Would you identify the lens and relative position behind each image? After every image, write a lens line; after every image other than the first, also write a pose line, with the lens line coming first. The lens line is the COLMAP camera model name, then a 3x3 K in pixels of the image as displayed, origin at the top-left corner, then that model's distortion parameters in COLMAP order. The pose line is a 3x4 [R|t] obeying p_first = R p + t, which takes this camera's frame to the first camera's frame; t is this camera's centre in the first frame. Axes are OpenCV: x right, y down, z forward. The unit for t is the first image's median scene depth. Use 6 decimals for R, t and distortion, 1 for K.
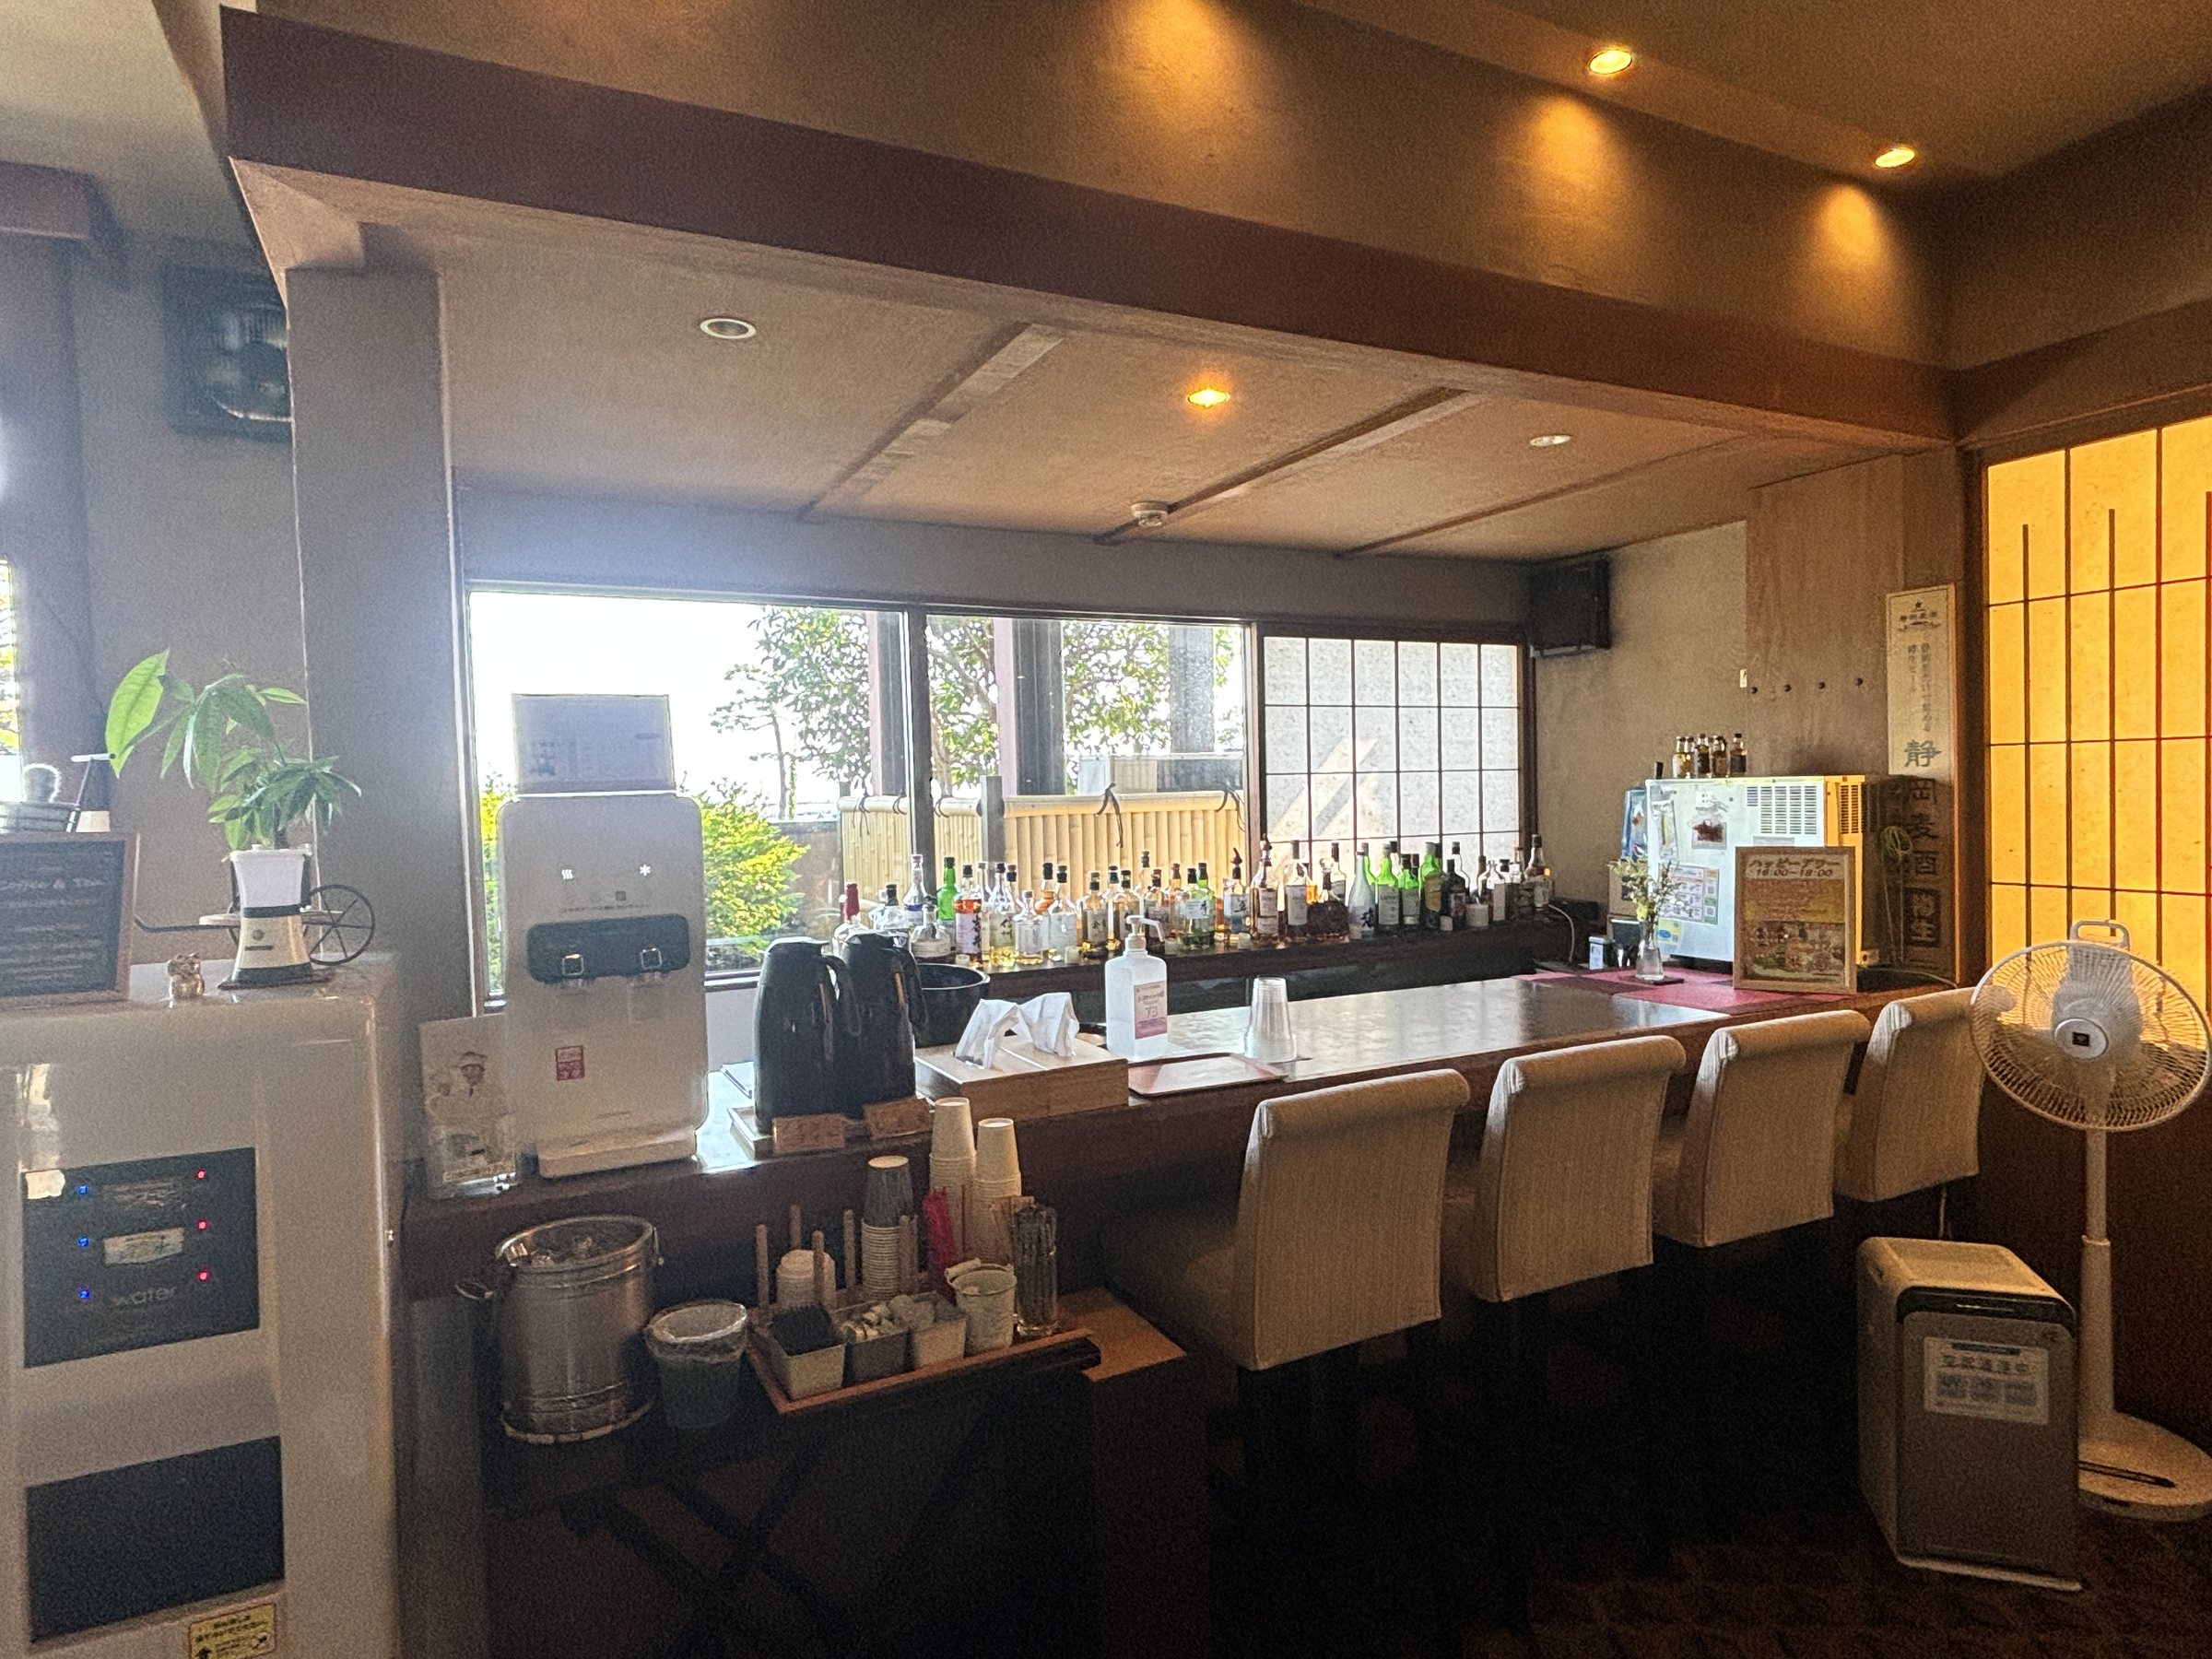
lens RADIAL K [[1257.1, 0, 1101.4], [0, 1257.1, 812.8], [0, 0, 1]] dist [-0.003400, -0.003617]
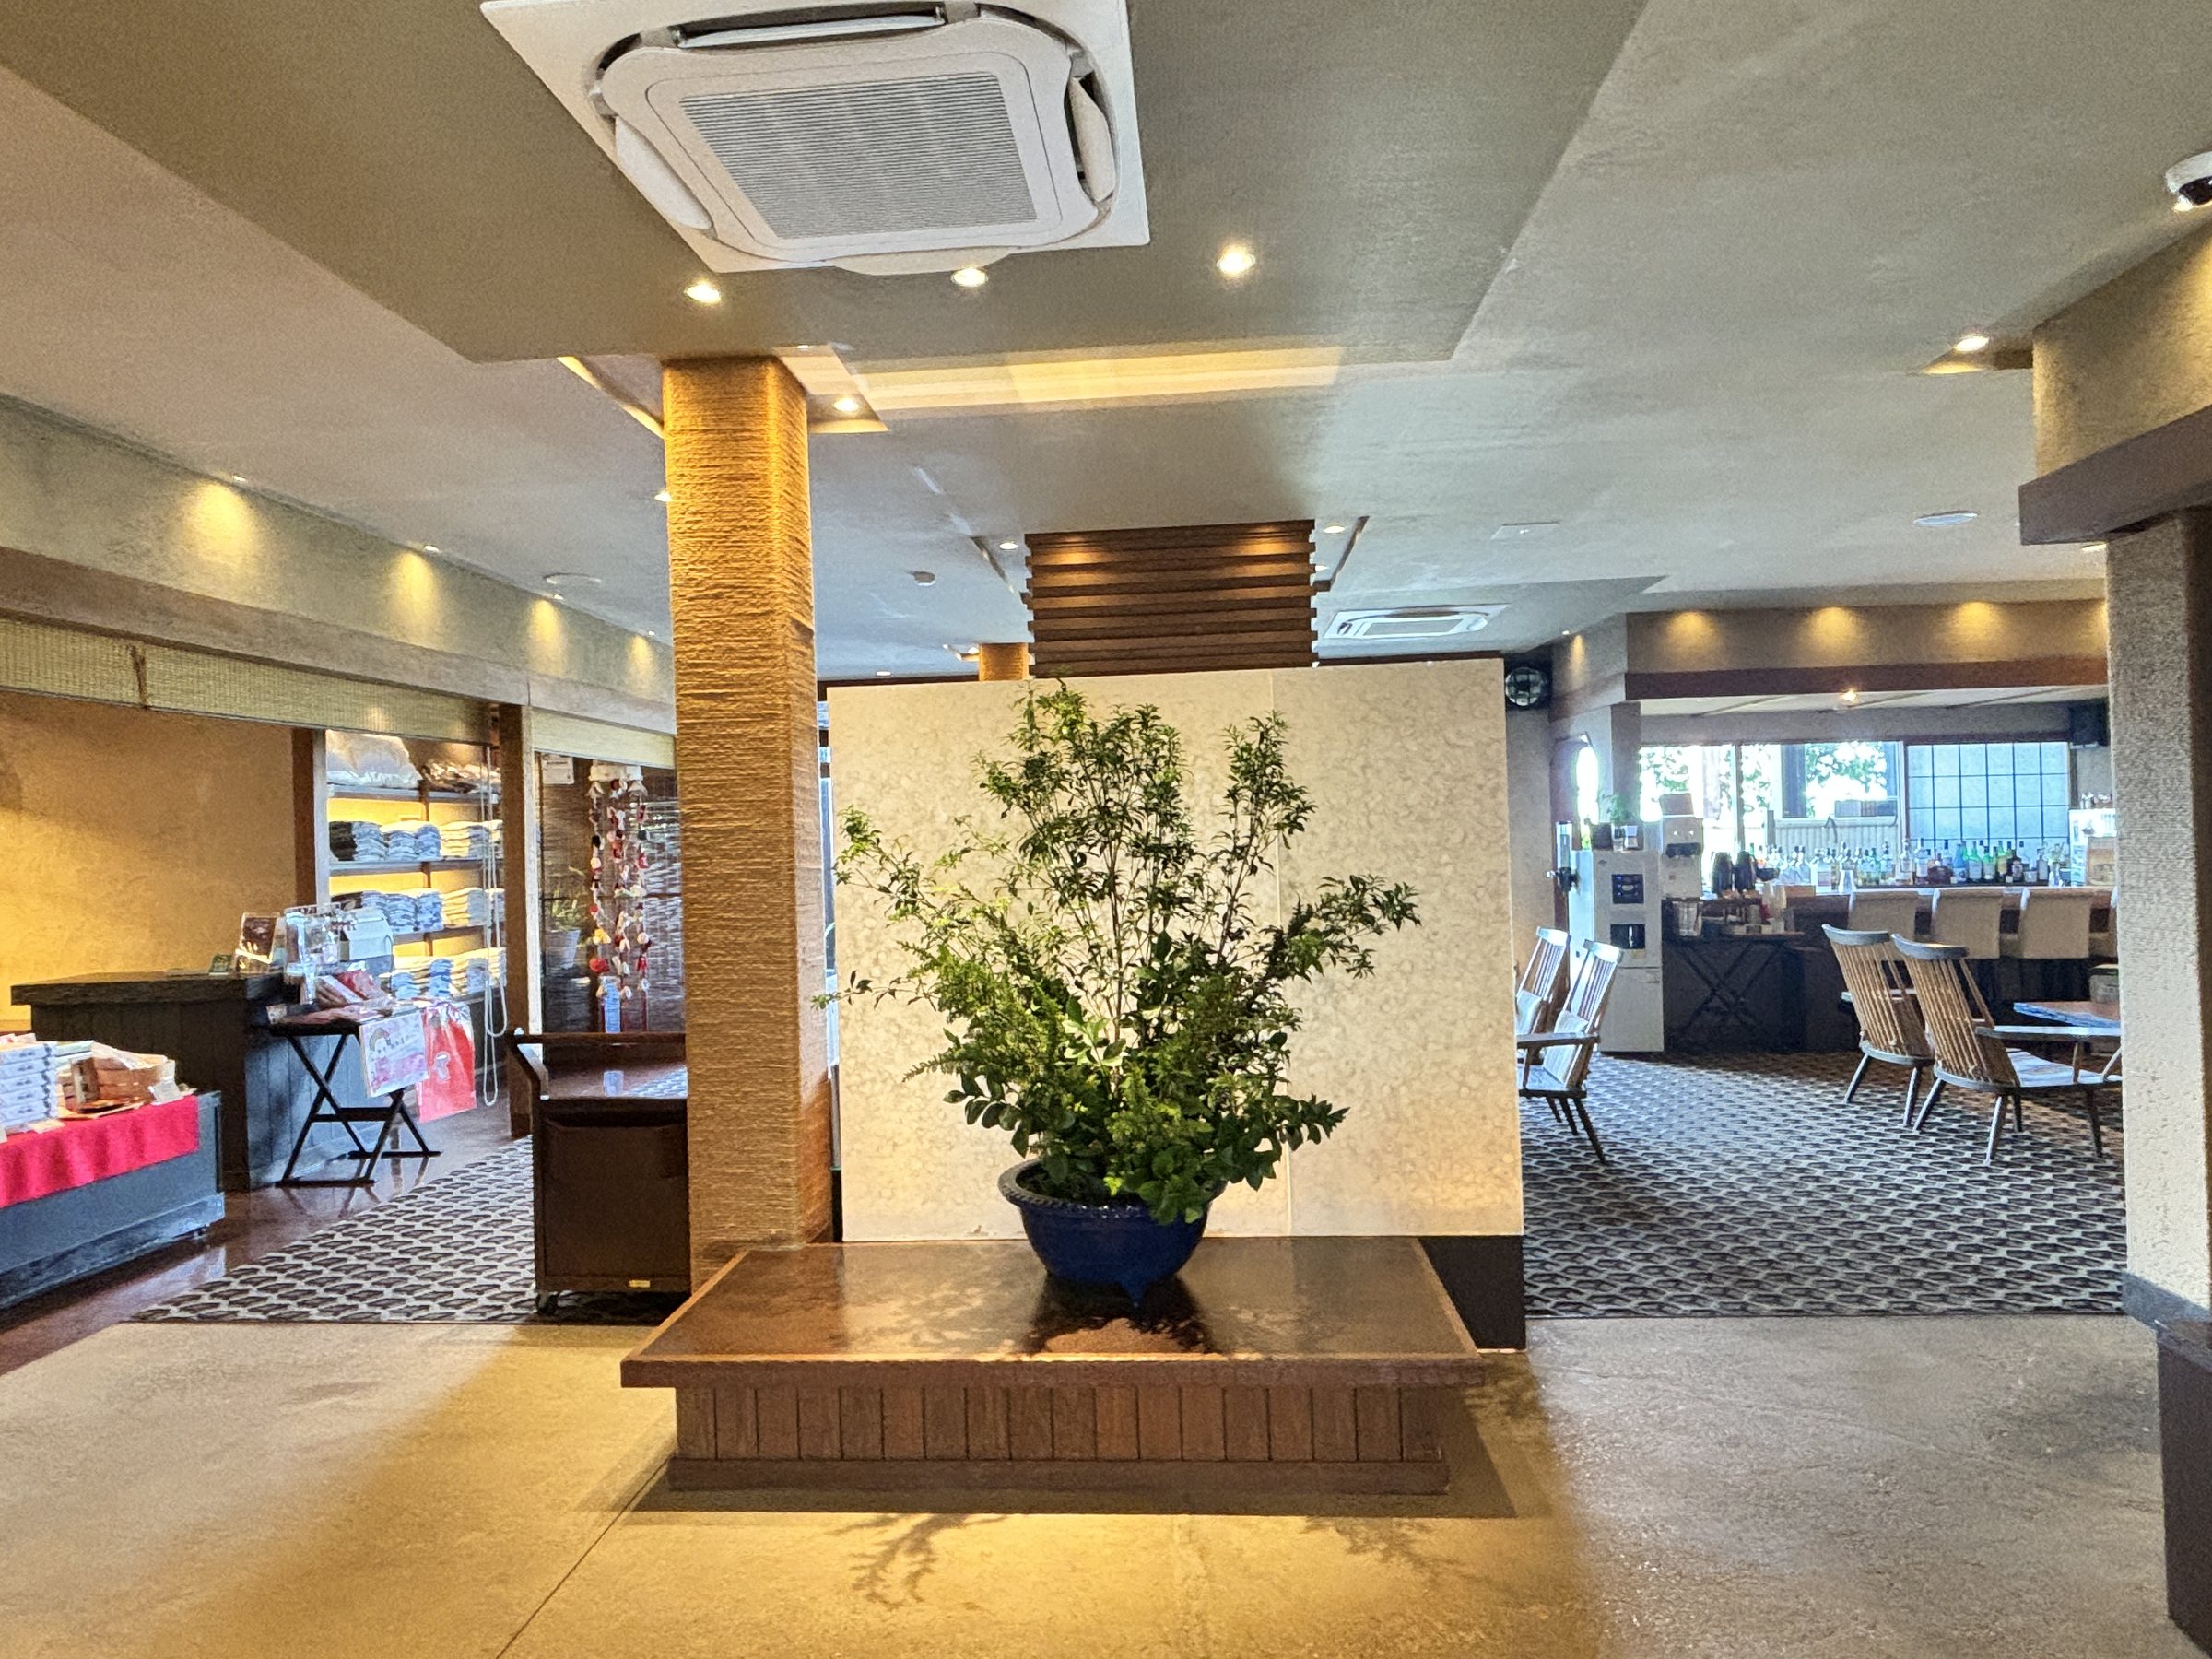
lens RADIAL K [[1280.2, 0, 1094.9], [0, 1280.2, 830.8], [0, 0, 1]] dist [-0.024095, -0.004226]
pose [[0.849526, 0.002432, -0.527542, 0.129756], [-0.008609, 0.999920, -0.009253, 0.057372], [0.527477, 0.012402, 0.849479, -2.311950]]
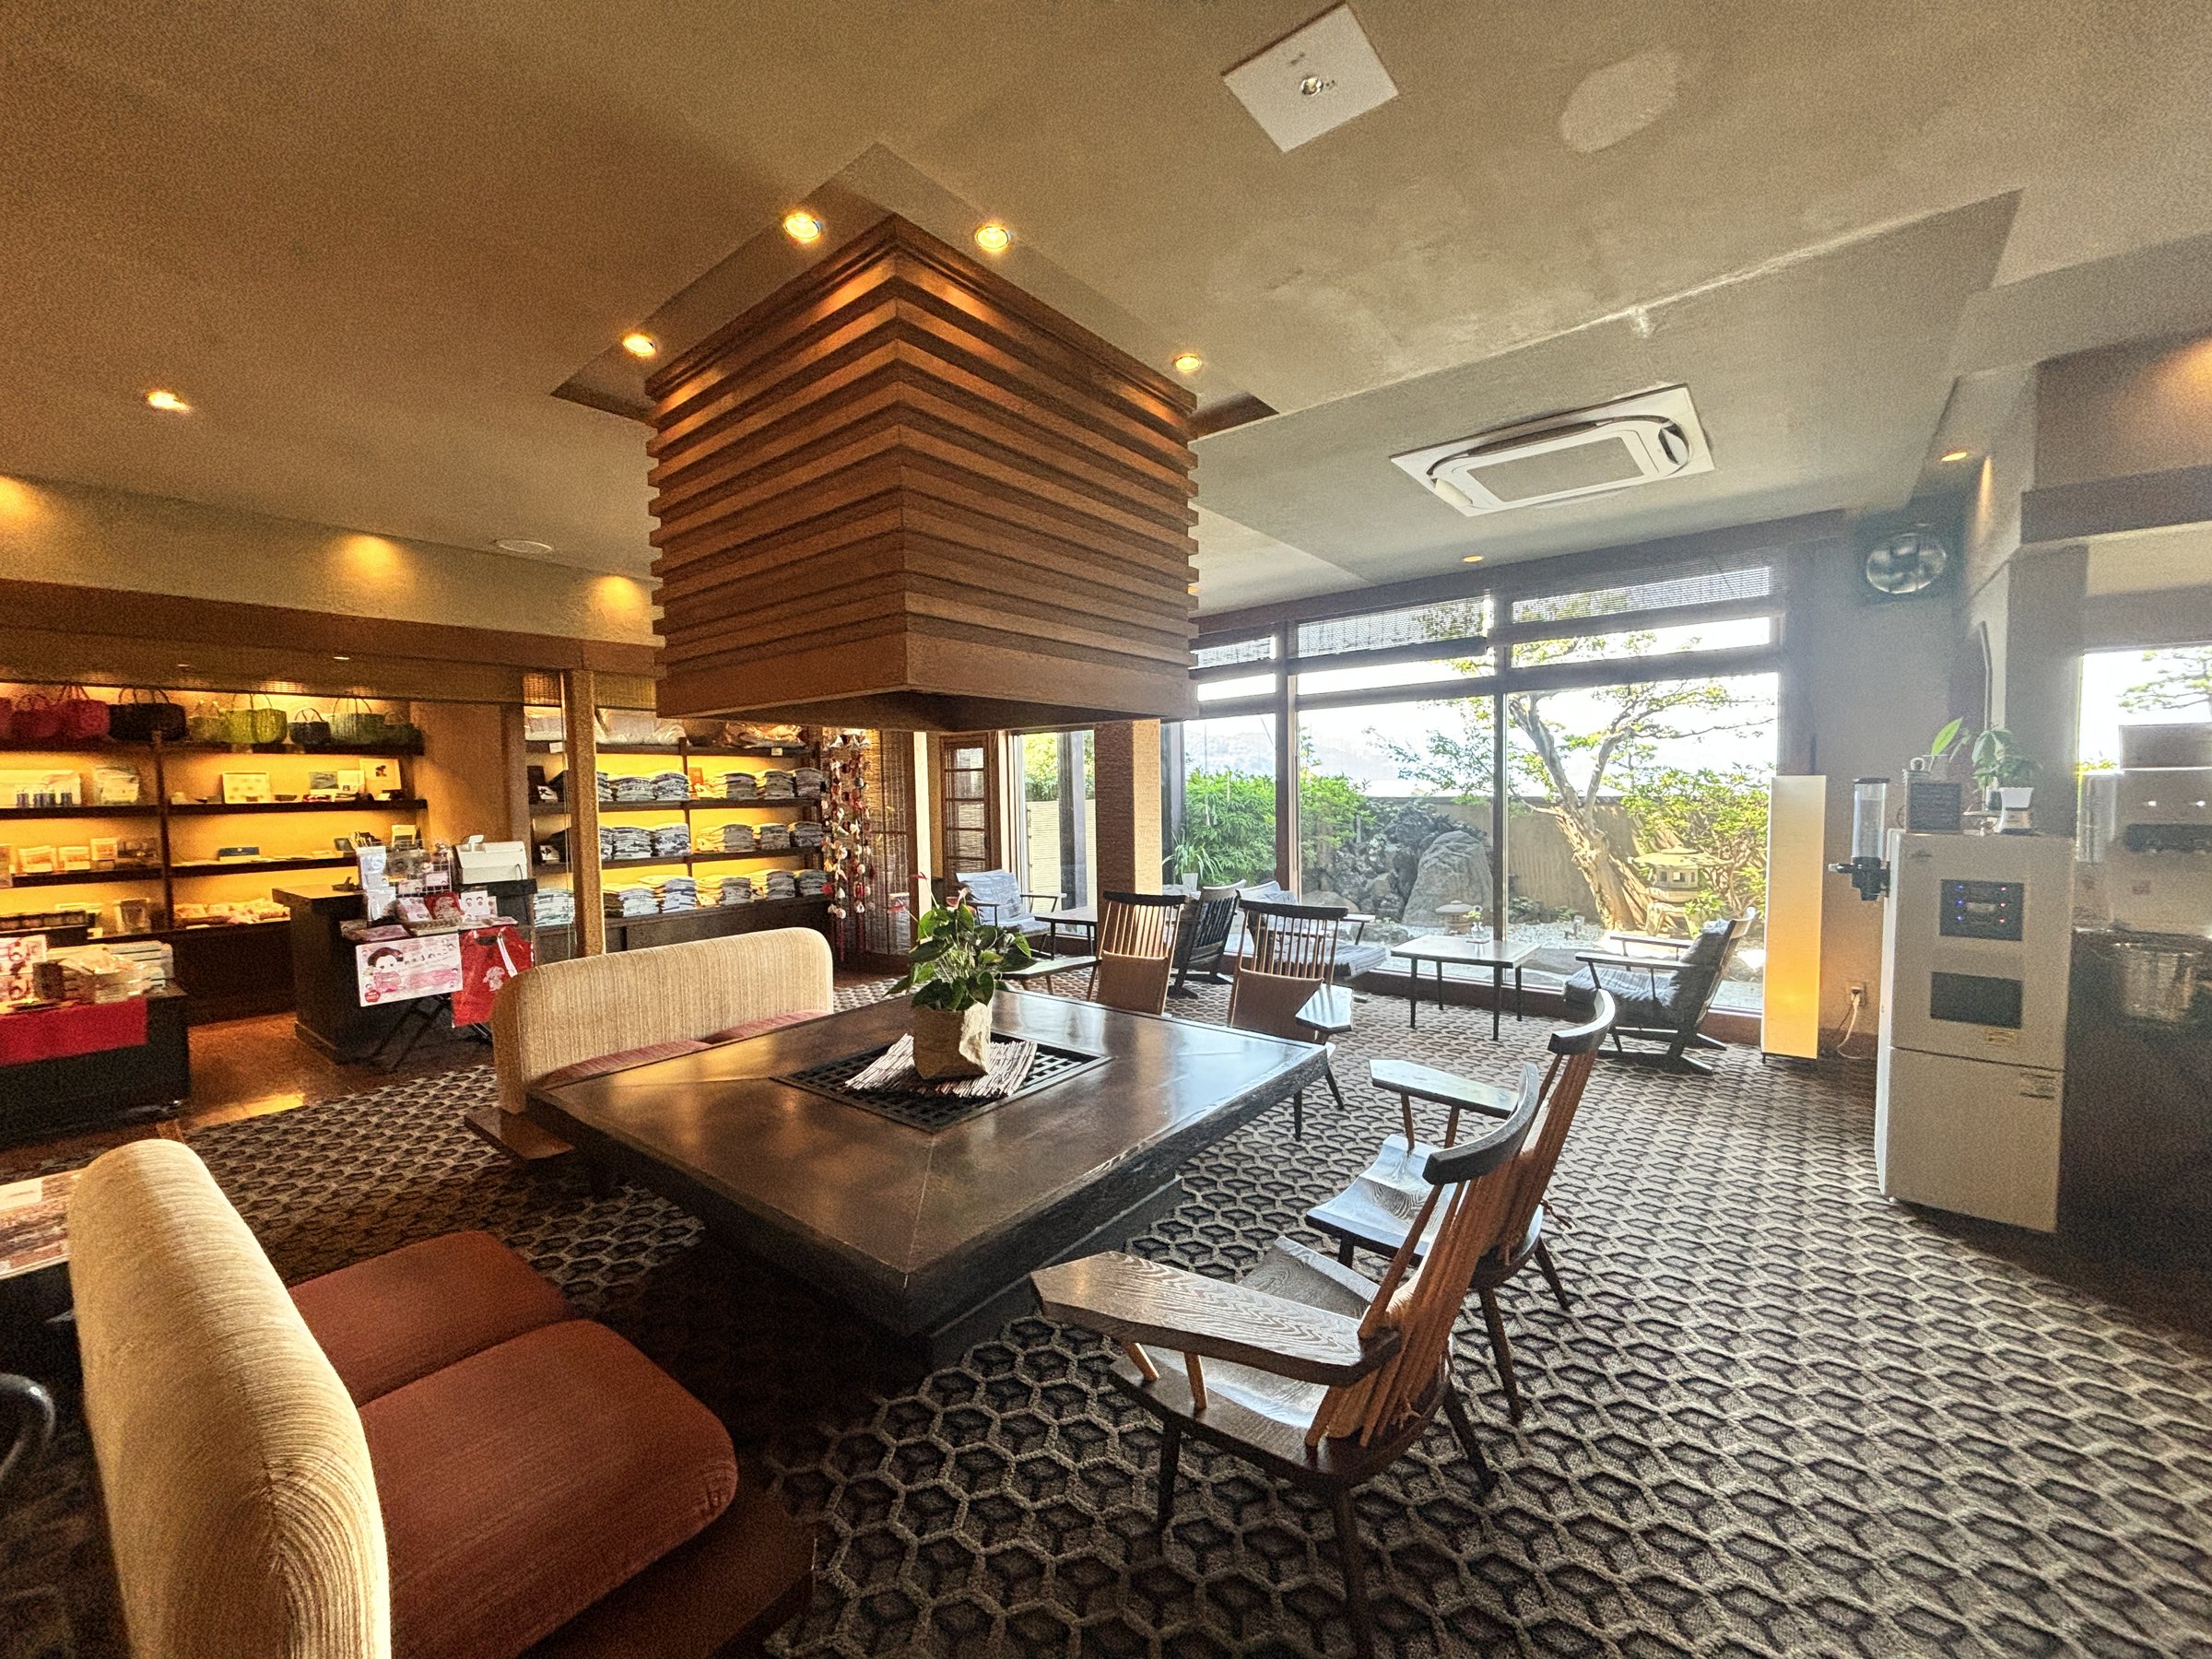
lens RADIAL K [[874.6, 0, 1105.6], [0, 874.6, 833.7], [0, 0, 1]] dist [-0.013636, -0.000091]
pose [[0.399558, 0.069970, -0.914034, 0.140970], [-0.017631, 0.997485, 0.068651, 0.016135], [0.916539, -0.011315, 0.399786, -0.788198]]
